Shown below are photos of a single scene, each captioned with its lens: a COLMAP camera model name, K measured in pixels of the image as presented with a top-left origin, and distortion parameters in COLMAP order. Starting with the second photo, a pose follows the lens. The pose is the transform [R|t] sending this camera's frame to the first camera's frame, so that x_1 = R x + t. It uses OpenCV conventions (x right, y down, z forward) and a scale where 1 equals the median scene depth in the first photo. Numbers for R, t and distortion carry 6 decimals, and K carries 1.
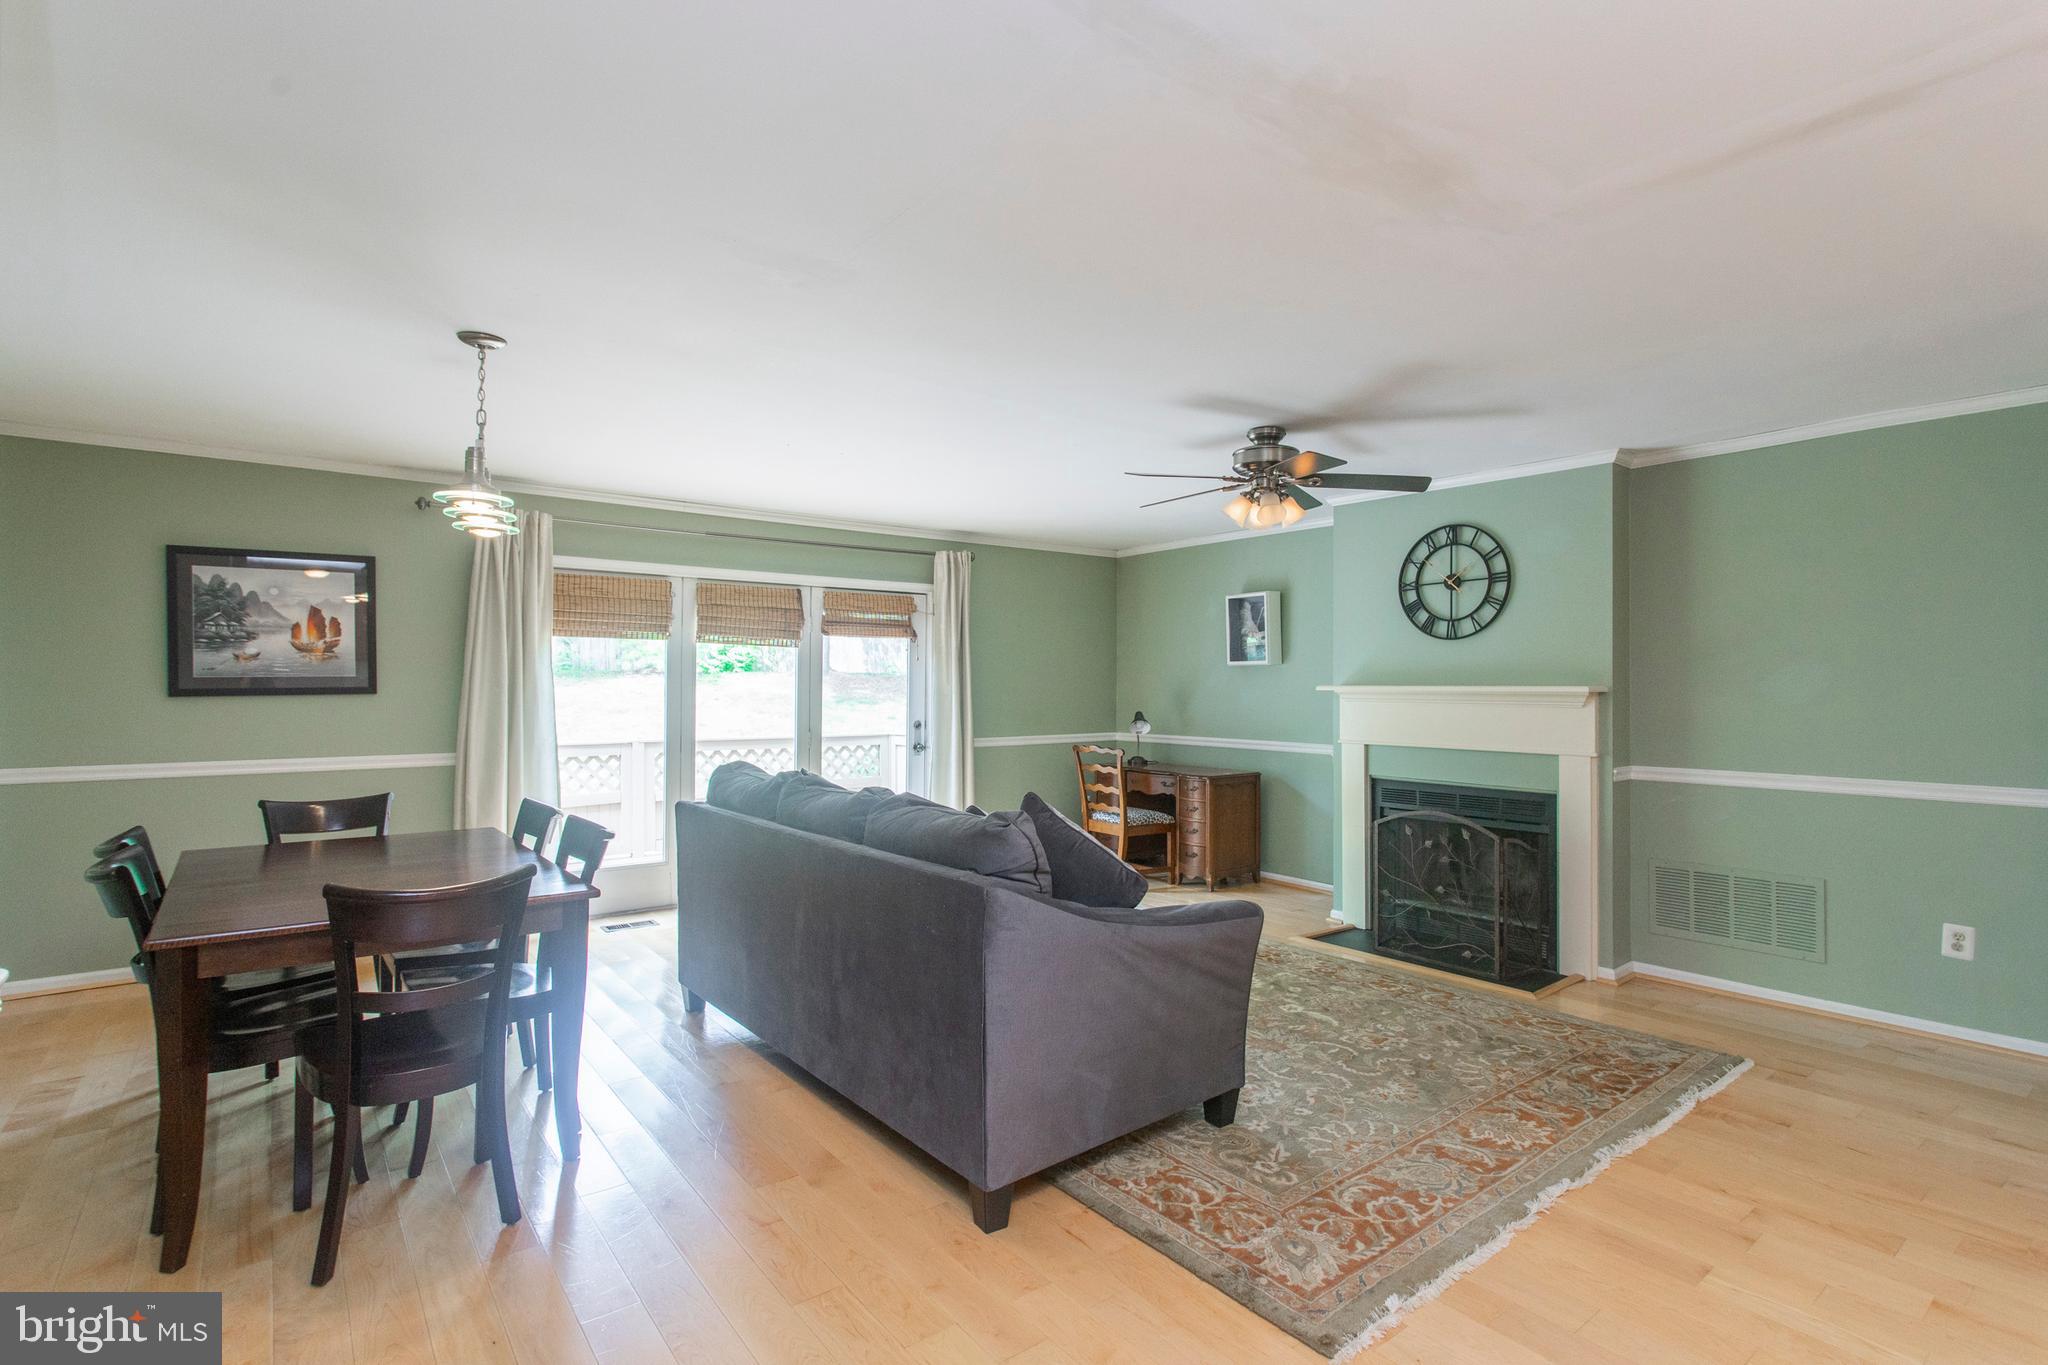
lens RADIAL K [[976.7, 0, 1041.7], [0, 976.7, 677.3], [0, 0, 1]] dist [-0.005545, 0.002718]
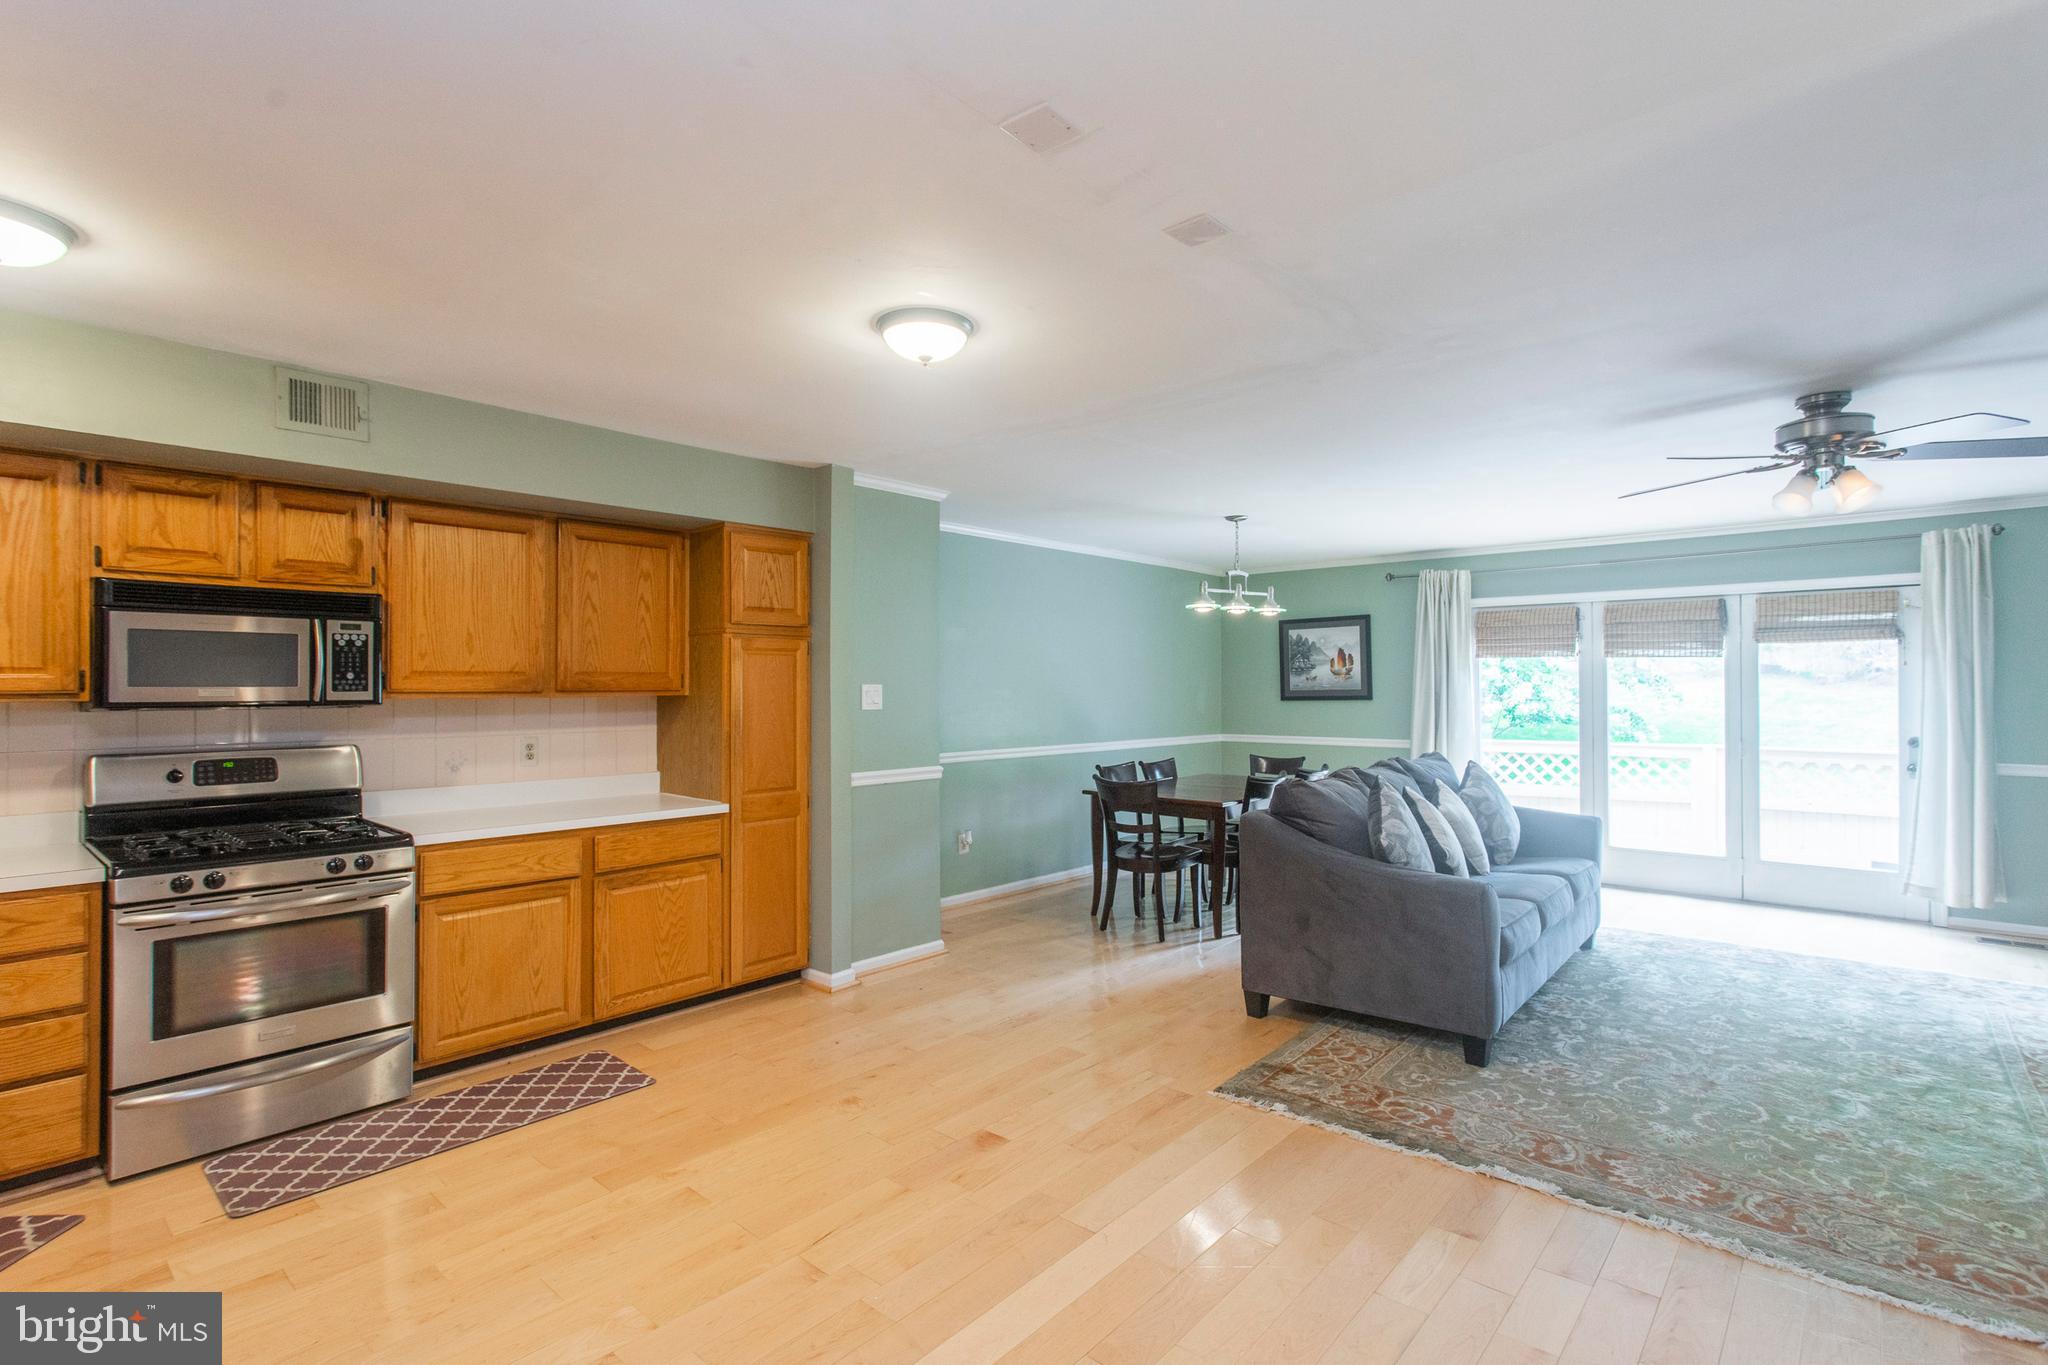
lens RADIAL K [[976.7, 0, 1012.4], [0, 976.7, 678.6], [0, 0, 1]] dist [-0.005545, 0.002718]
pose [[0.180706, -0.012488, -0.983458, 0.823924], [0.011351, 0.999879, -0.010611, -0.008245], [0.983472, -0.009246, 0.180826, 0.145416]]
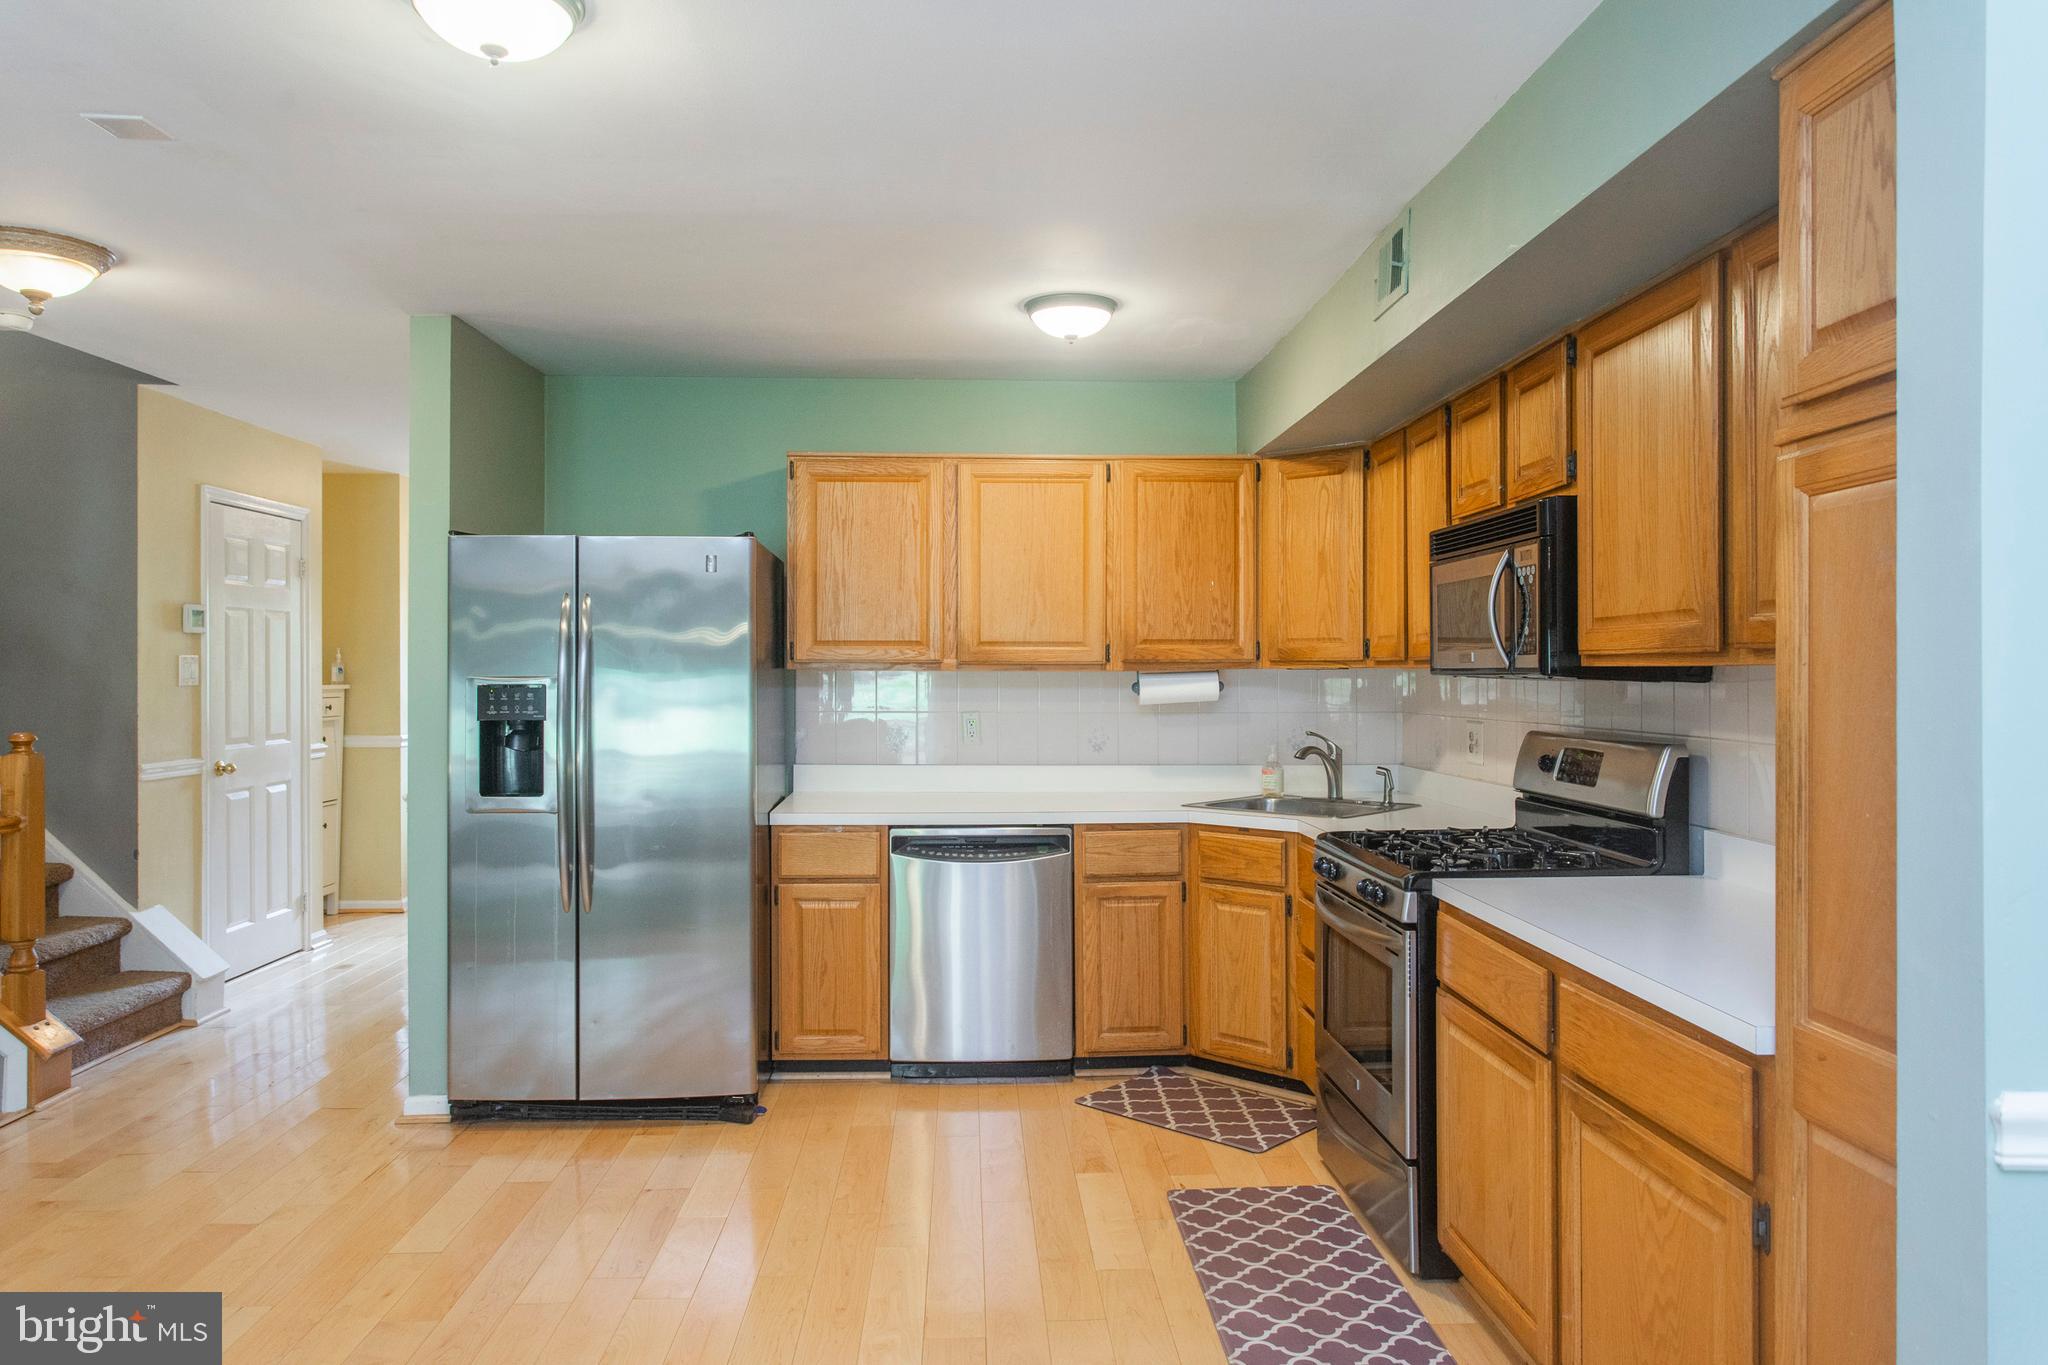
lens RADIAL K [[1342.4, 0, 1024.3], [0, 1342.4, 676.8], [0, 0, 1]] dist [-0.012048, 0.004734]
pose [[-0.817660, -0.006172, 0.575668, -0.181630], [-0.008261, 0.999965, -0.001014, 0.001780], [-0.575642, -0.005585, -0.817683, 0.471127]]
